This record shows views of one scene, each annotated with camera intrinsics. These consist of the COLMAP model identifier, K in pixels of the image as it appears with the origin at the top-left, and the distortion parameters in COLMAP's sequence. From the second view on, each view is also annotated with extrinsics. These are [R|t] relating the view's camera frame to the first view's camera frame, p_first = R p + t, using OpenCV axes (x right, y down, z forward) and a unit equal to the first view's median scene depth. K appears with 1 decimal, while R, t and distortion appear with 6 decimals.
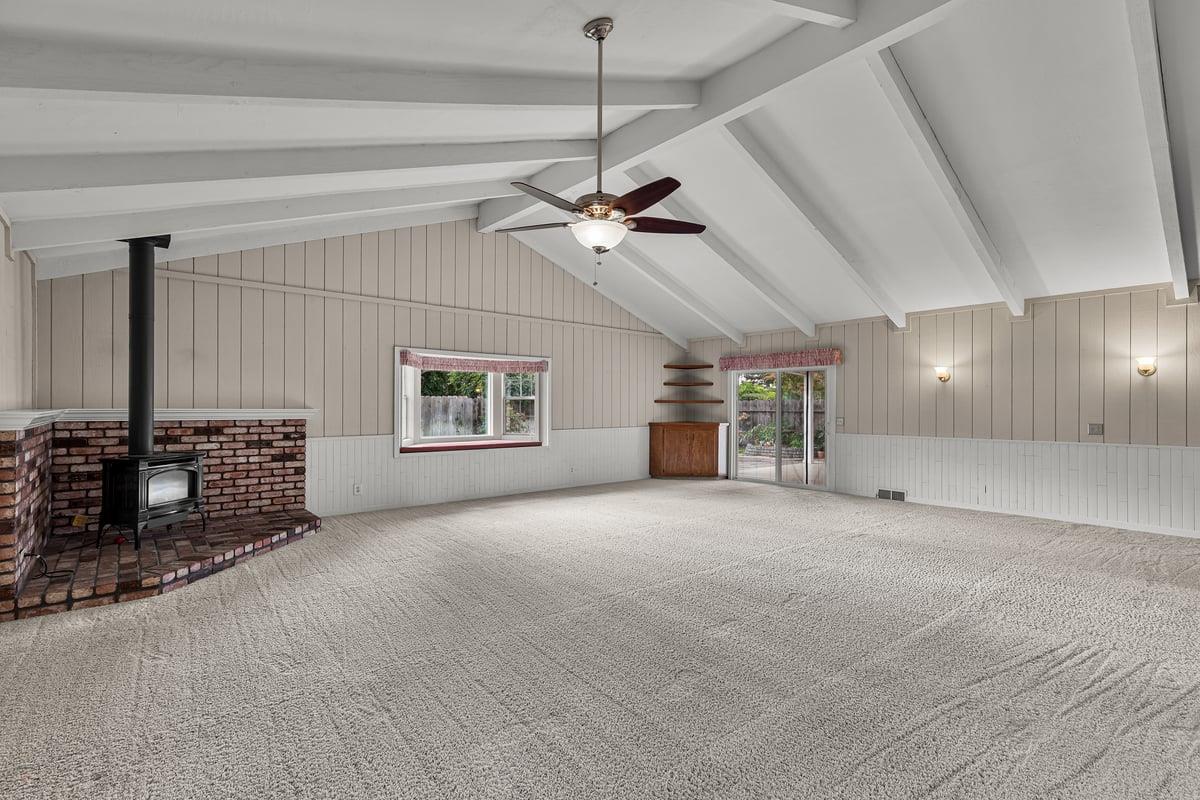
lens RADIAL K [[558.9, 0, 617.8], [0, 558.9, 404.4], [0, 0, 1]] dist [0.003726, -0.000791]
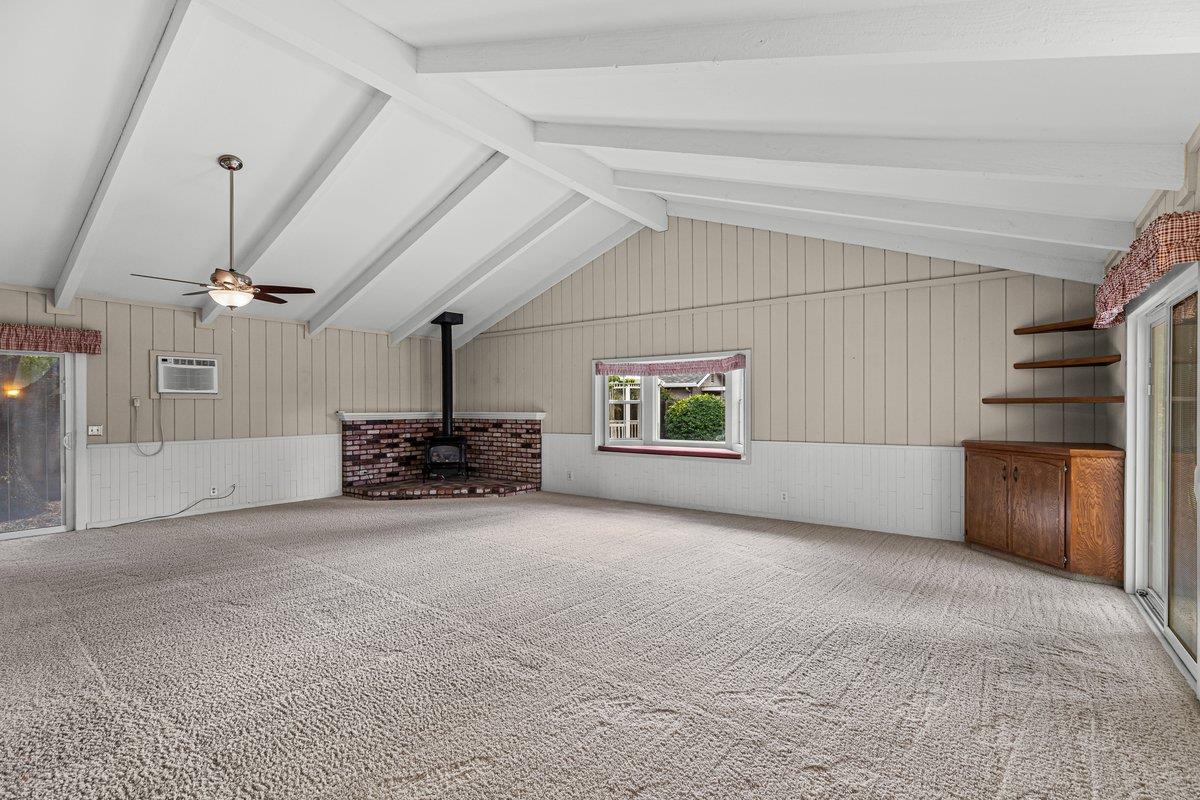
lens RADIAL K [[558.9, 0, 597.1], [0, 558.9, 409.5], [0, 0, 1]] dist [0.003726, -0.000791]
pose [[0.176569, -0.001896, -0.984286, 0.658973], [0.004034, 0.999991, -0.001202, 0.002086], [0.984280, -0.003758, 0.176575, 0.688718]]
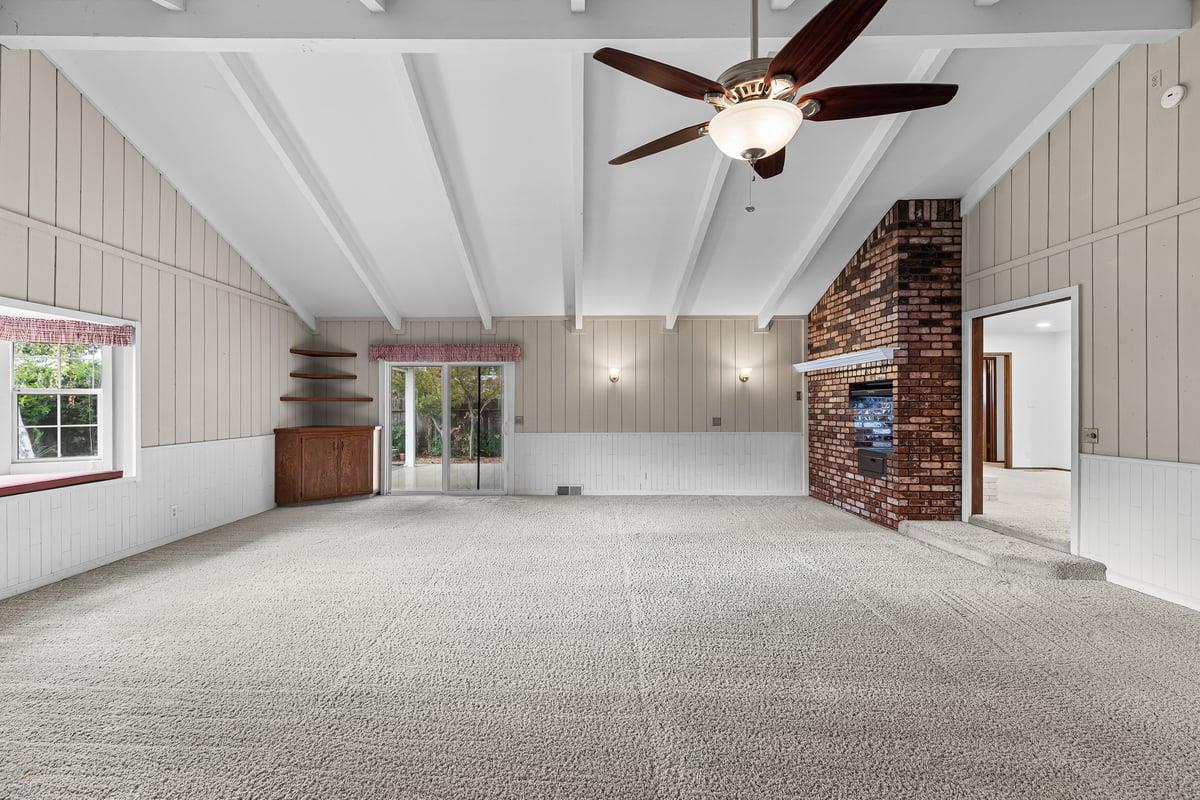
lens RADIAL K [[558.9, 0, 593.7], [0, 558.9, 404.4], [0, 0, 1]] dist [0.003726, -0.000791]
pose [[0.665337, -0.003099, 0.746537, -0.251932], [0.000720, 0.999994, 0.003509, -0.000675], [-0.746543, -0.001798, 0.665335, 0.288341]]
